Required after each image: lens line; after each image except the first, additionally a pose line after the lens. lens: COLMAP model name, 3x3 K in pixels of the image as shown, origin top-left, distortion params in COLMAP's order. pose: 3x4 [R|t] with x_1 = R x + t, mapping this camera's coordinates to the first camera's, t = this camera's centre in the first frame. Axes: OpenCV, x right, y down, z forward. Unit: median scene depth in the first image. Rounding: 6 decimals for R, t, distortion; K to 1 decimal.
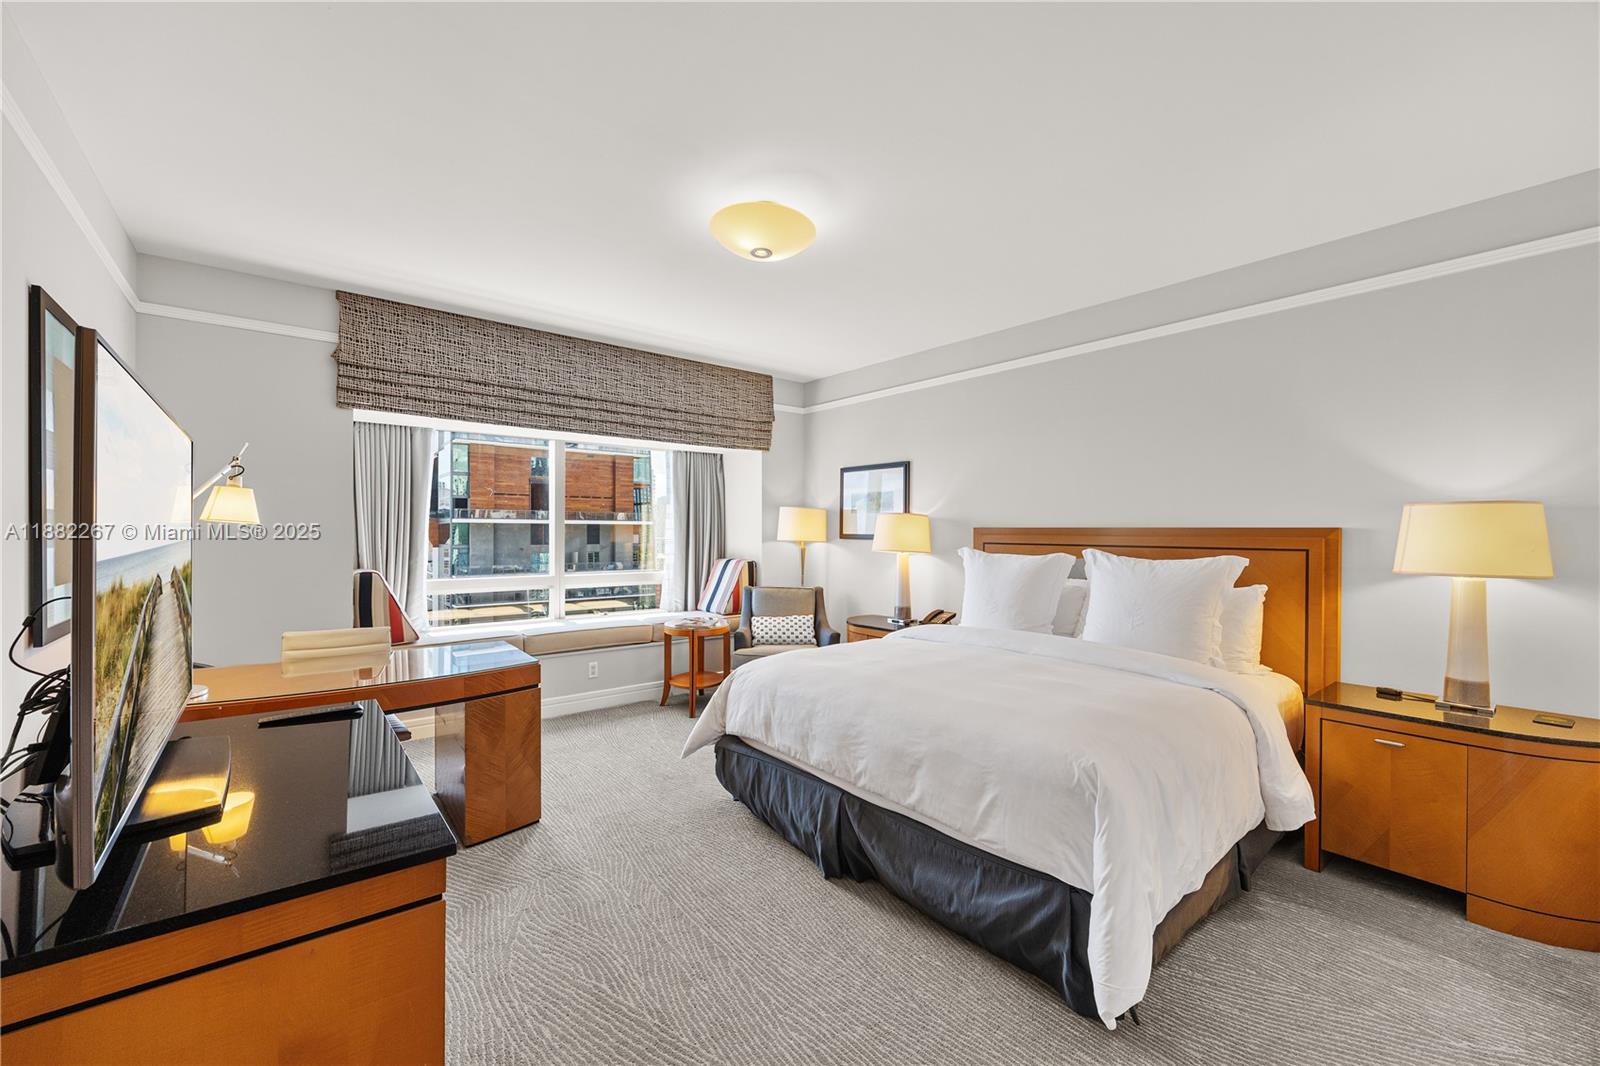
lens RADIAL K [[664.4, 0, 800.0], [0, 664.4, 533.0], [0, 0, 1]] dist [-0.001972, -0.000127]
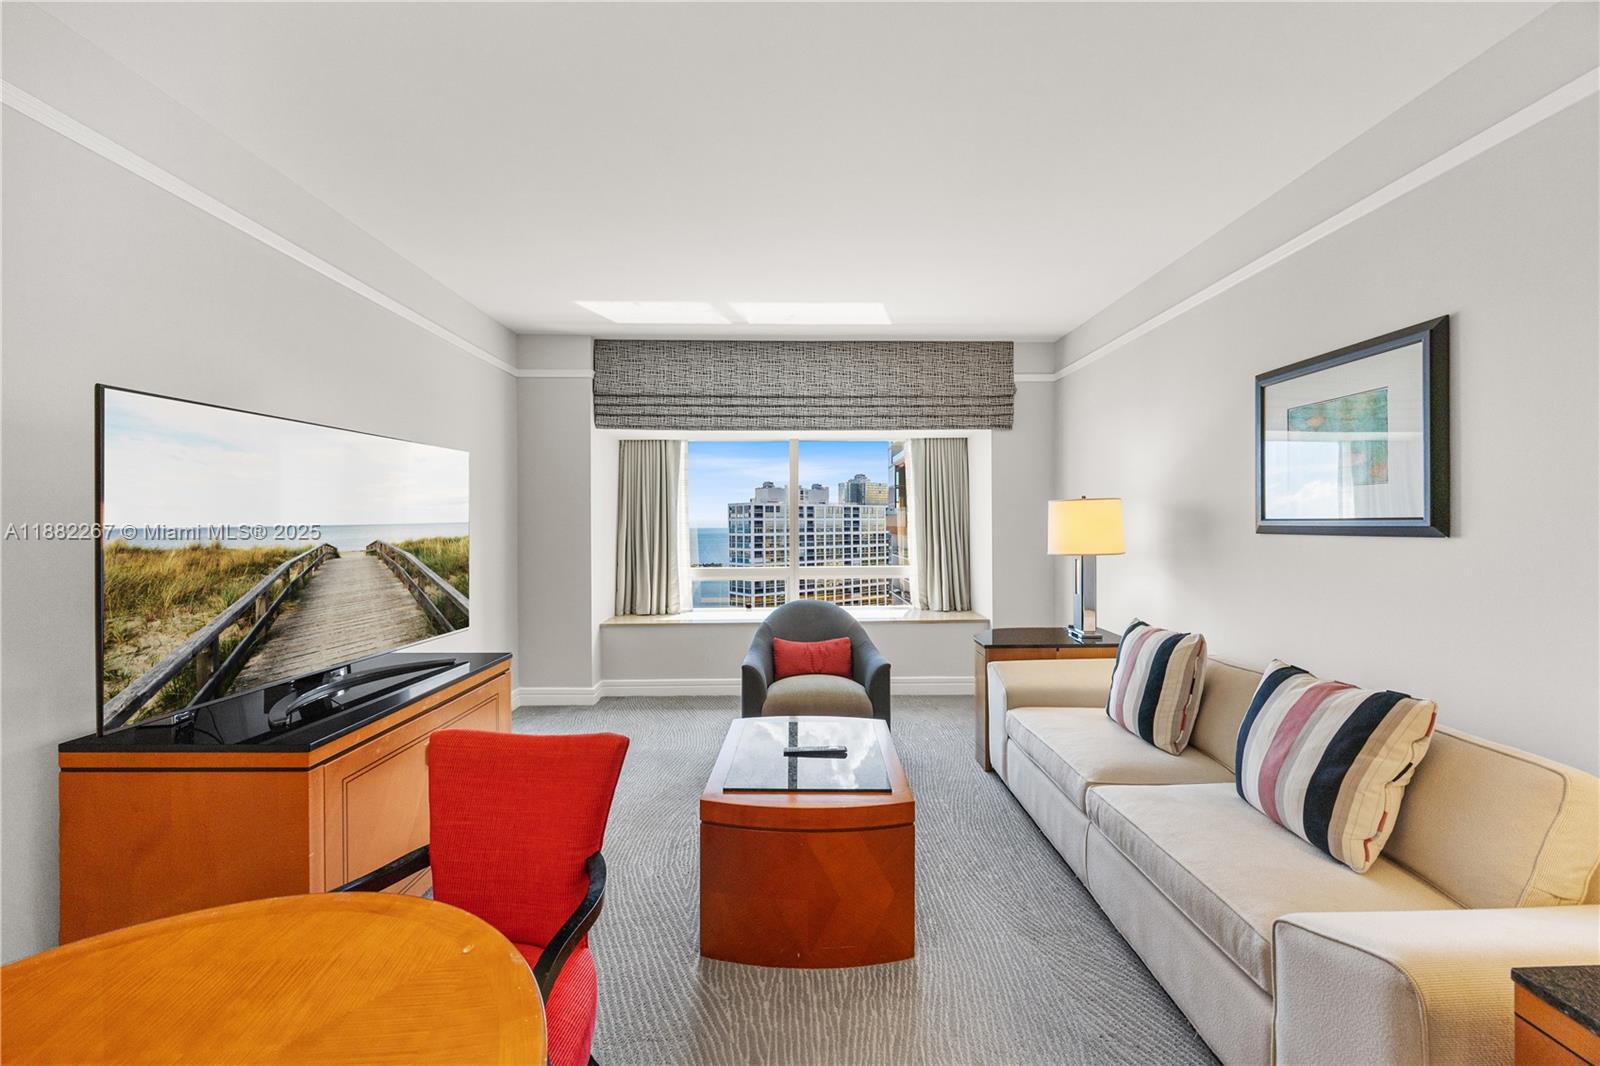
lens RADIAL K [[623.0, 0, 804.9], [0, 623.0, 513.5], [0, 0, 1]] dist [-0.000640, -0.000151]
pose [[0.794154, -0.021268, -0.607345, 0.257087], [0.011897, 0.999740, -0.019453, -0.003092], [0.607601, 0.008223, 0.794200, 0.239762]]
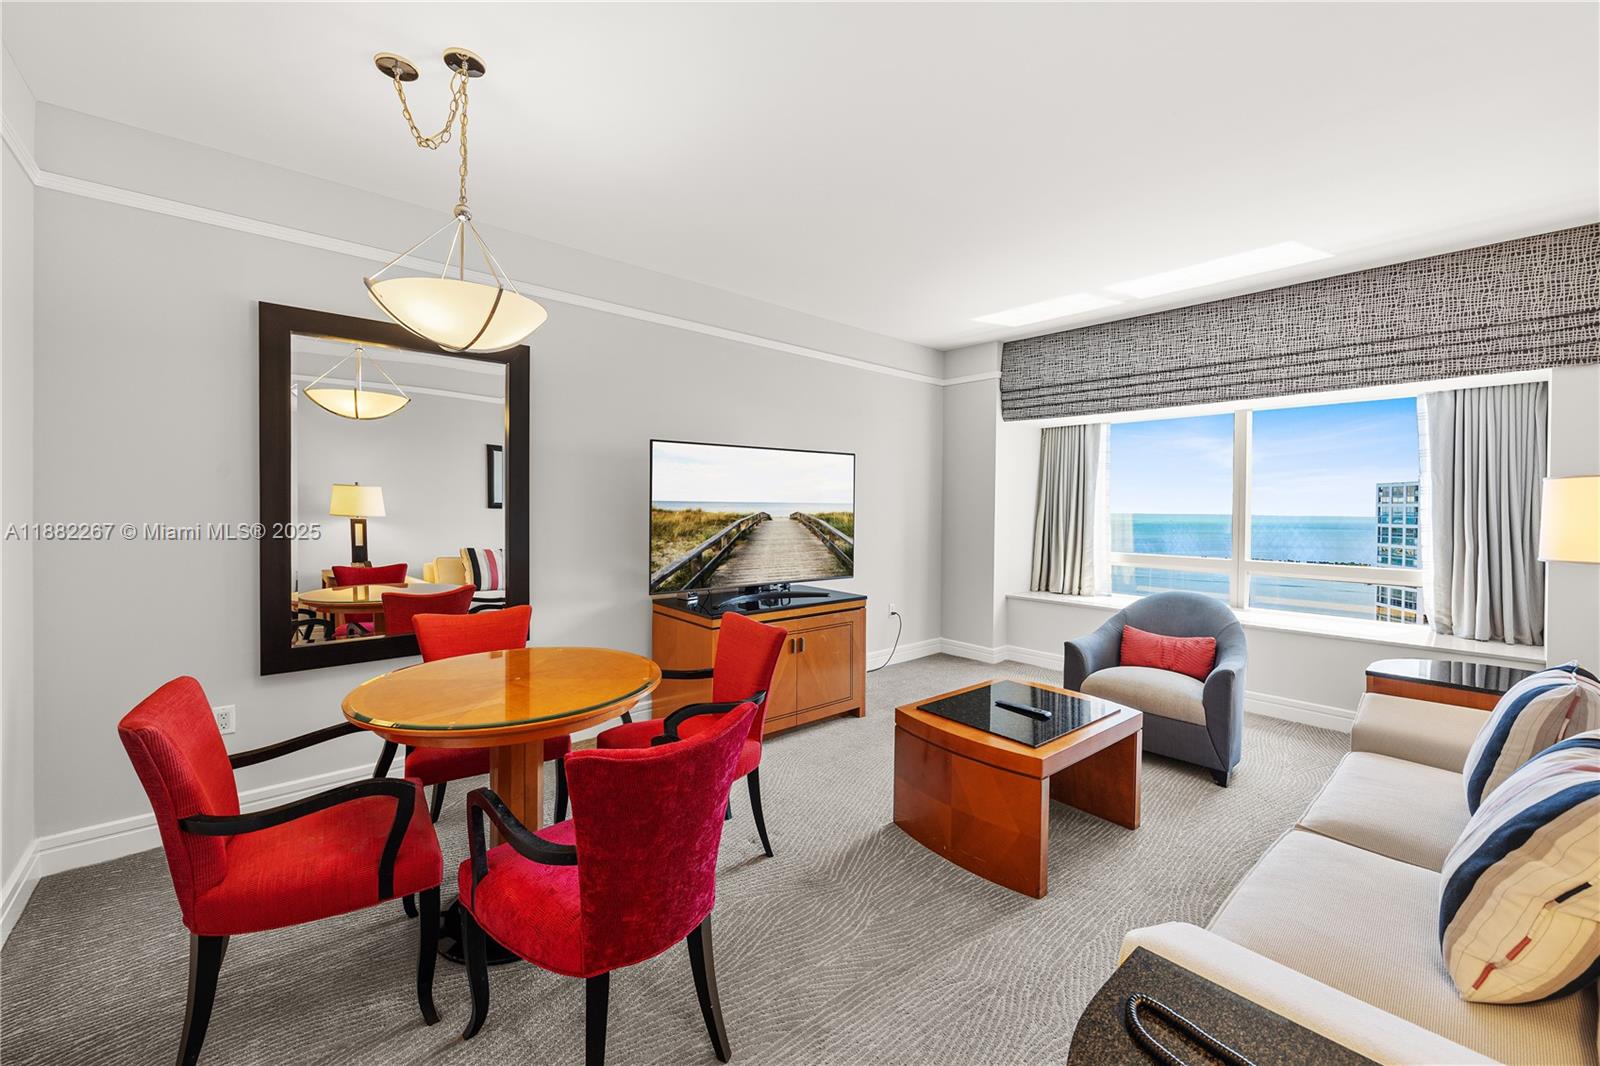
lens RADIAL K [[623.0, 0, 804.9], [0, 623.0, 513.5], [0, 0, 1]] dist [-0.000640, -0.000151]
pose [[0.036133, 0.008562, -0.999310, 0.495383], [-0.011075, 0.999905, 0.008167, 0.000756], [0.999286, 0.010772, 0.036224, 0.405508]]
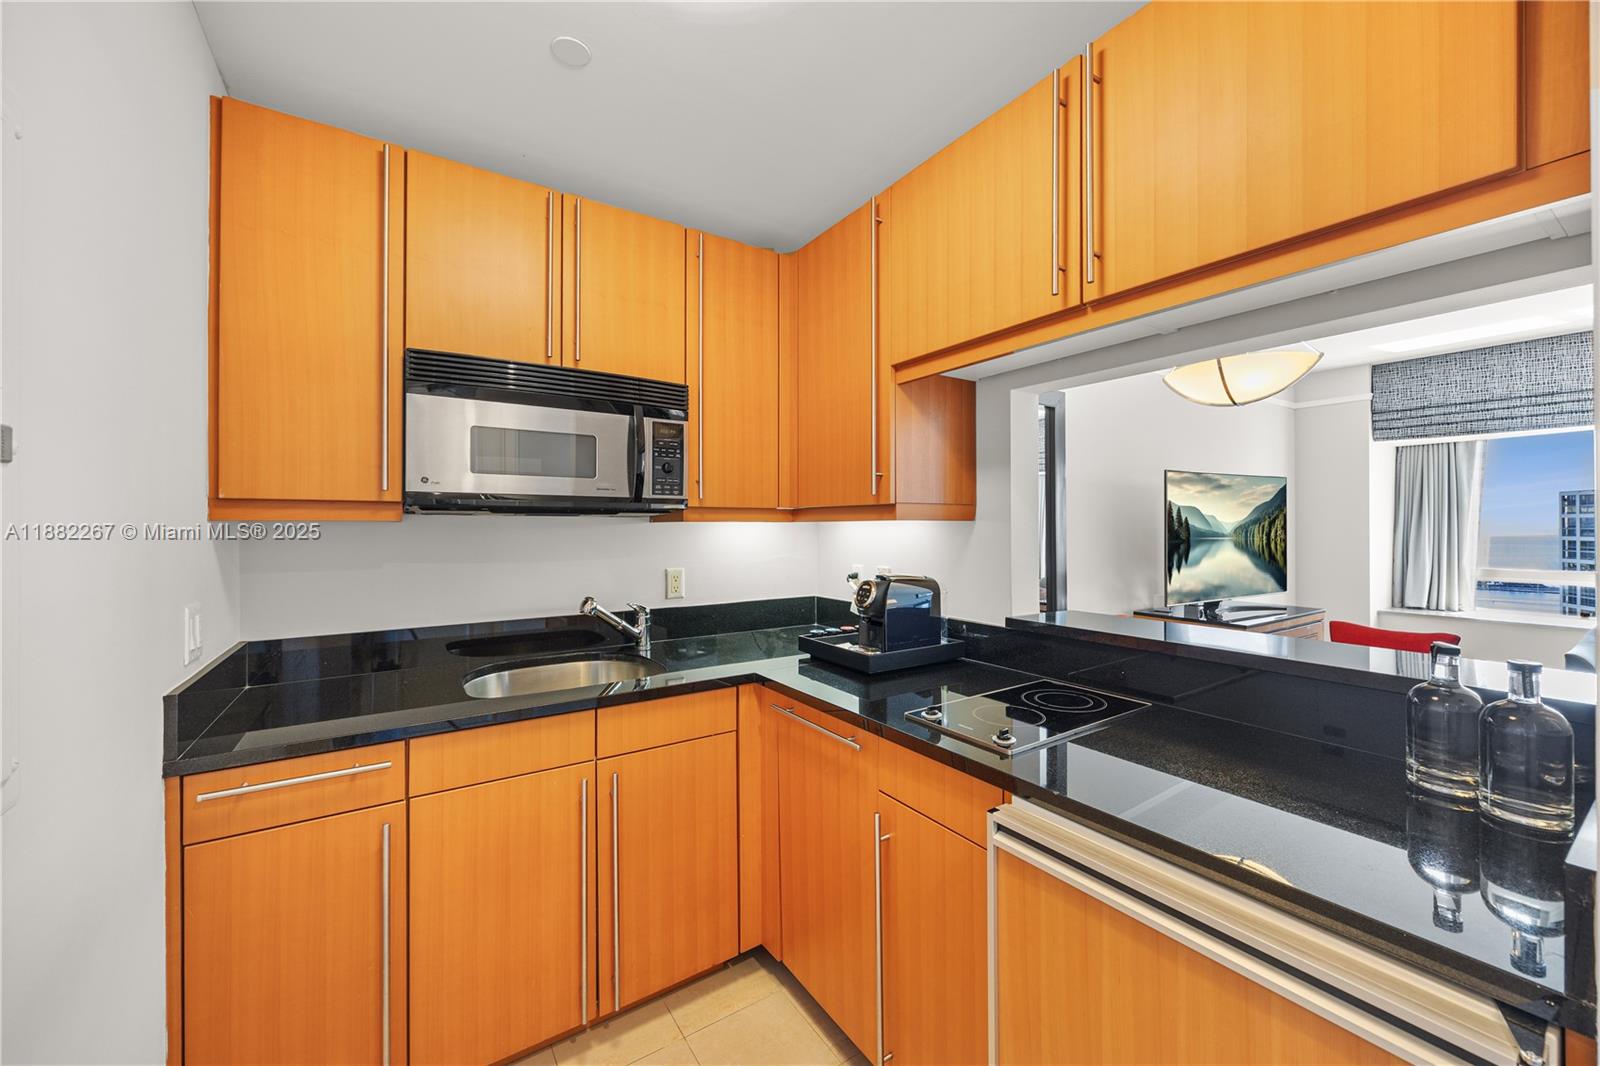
lens RADIAL K [[617.6, 0, 805.5], [0, 617.6, 523.4], [0, 0, 1]] dist [0.000180, -0.000009]
pose [[-0.089456, -0.008063, -0.995958, 0.608291], [0.003437, 0.999959, -0.008404, -0.002031], [0.995985, -0.004175, -0.089424, -0.102582]]
